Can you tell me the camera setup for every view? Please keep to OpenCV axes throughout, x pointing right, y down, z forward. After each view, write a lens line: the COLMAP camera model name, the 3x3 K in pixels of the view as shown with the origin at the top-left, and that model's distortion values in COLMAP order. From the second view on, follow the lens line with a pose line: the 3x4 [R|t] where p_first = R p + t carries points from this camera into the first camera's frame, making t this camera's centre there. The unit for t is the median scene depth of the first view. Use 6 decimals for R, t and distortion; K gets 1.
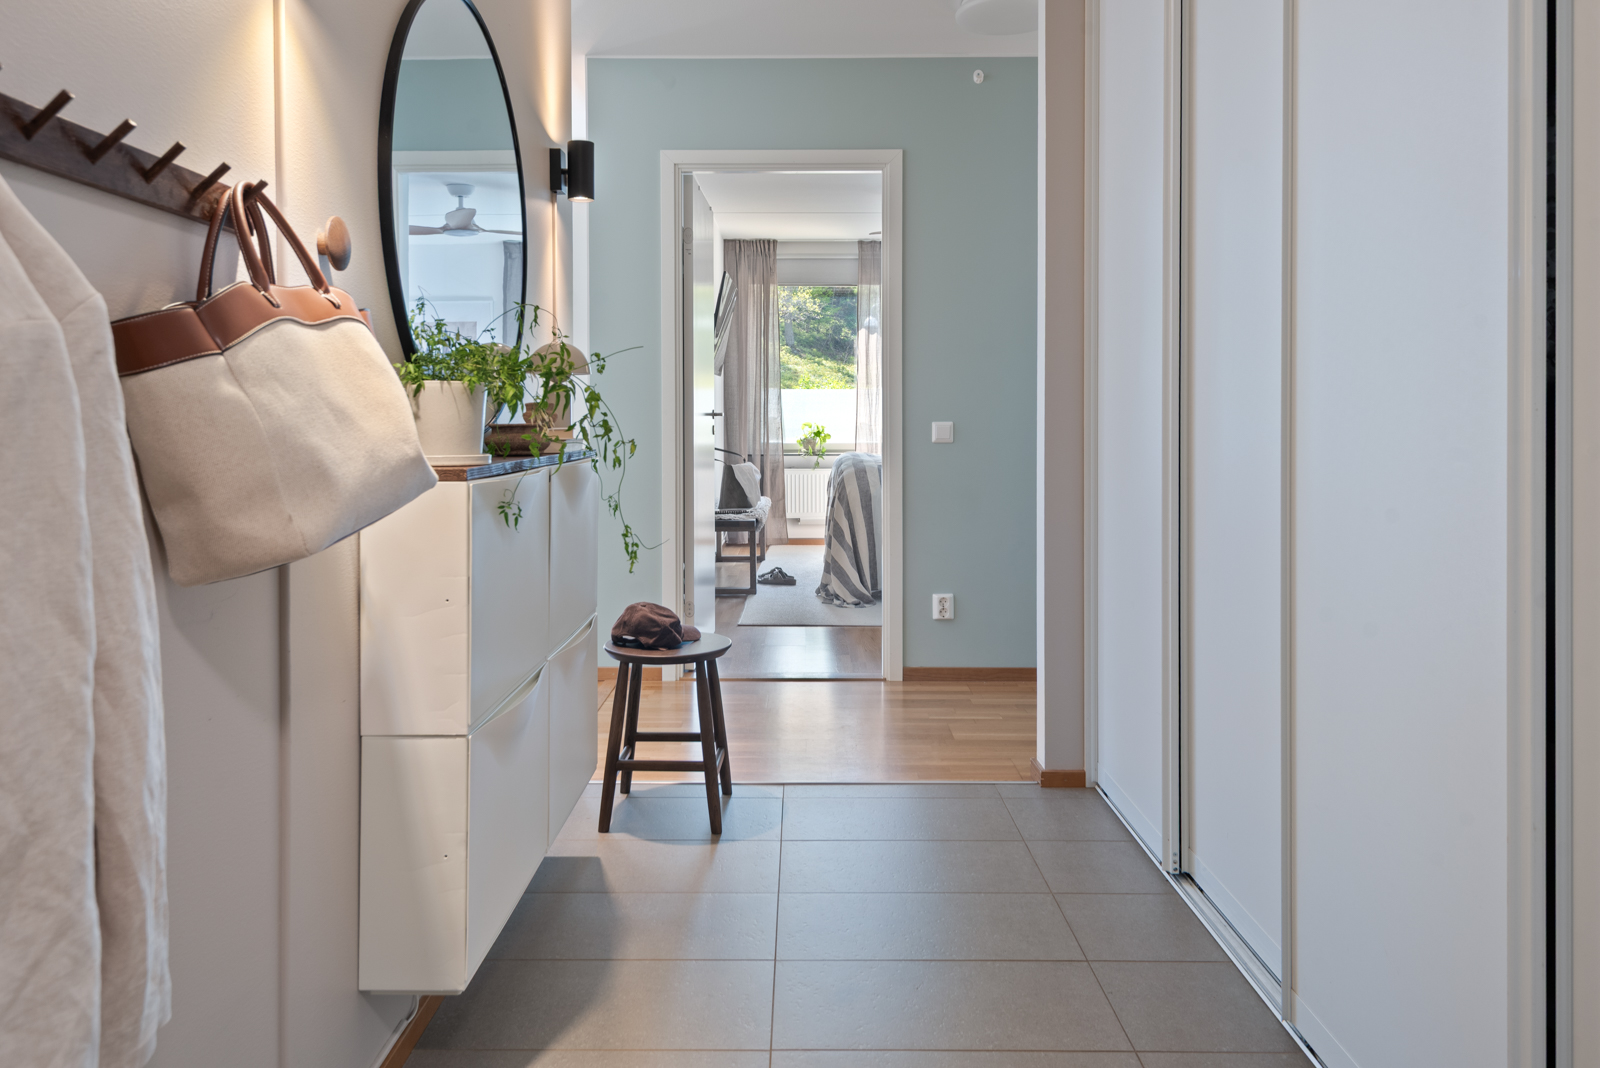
lens RADIAL K [[1097.0, 0, 802.7], [0, 1097.0, 428.9], [0, 0, 1]] dist [0.007340, -0.000319]
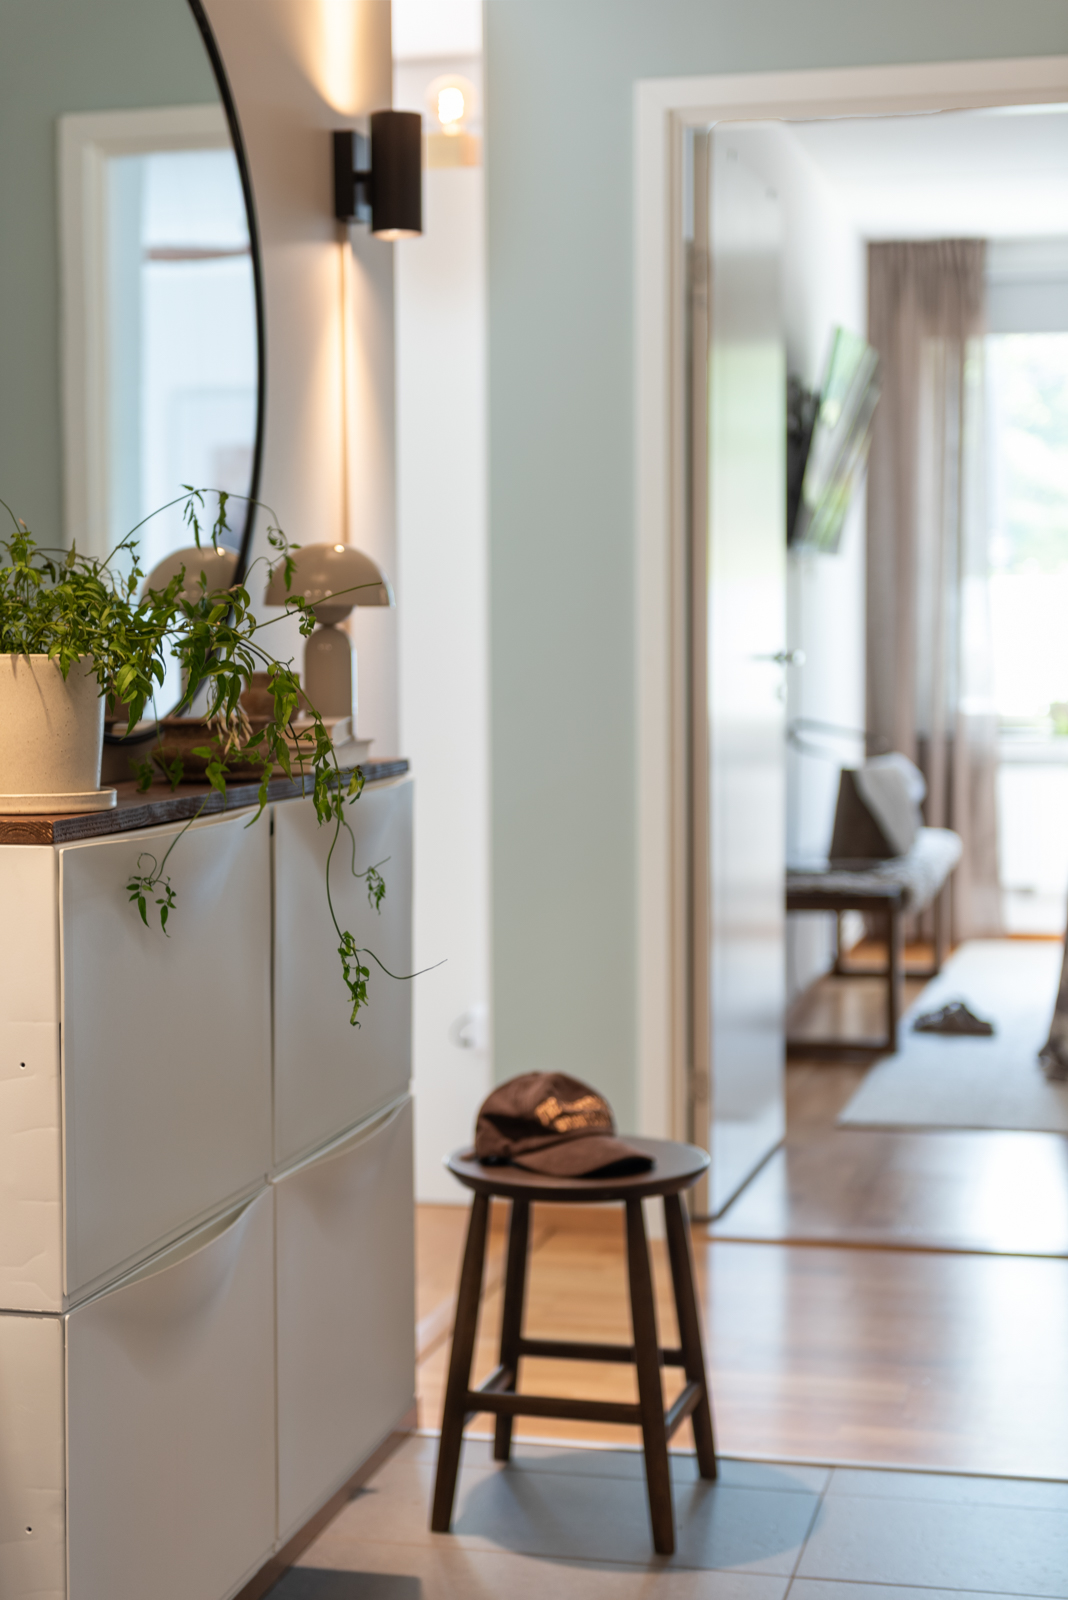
lens RADIAL K [[2591.6, 0, 533.3], [0, 2591.6, 800.7], [0, 0, 1]] dist [-0.031603, 0.000000]
pose [[0.971222, 0.011339, -0.237908, 0.131541], [0.002223, 0.998391, 0.056663, -0.026502], [0.238167, -0.055561, 0.969634, -0.097807]]
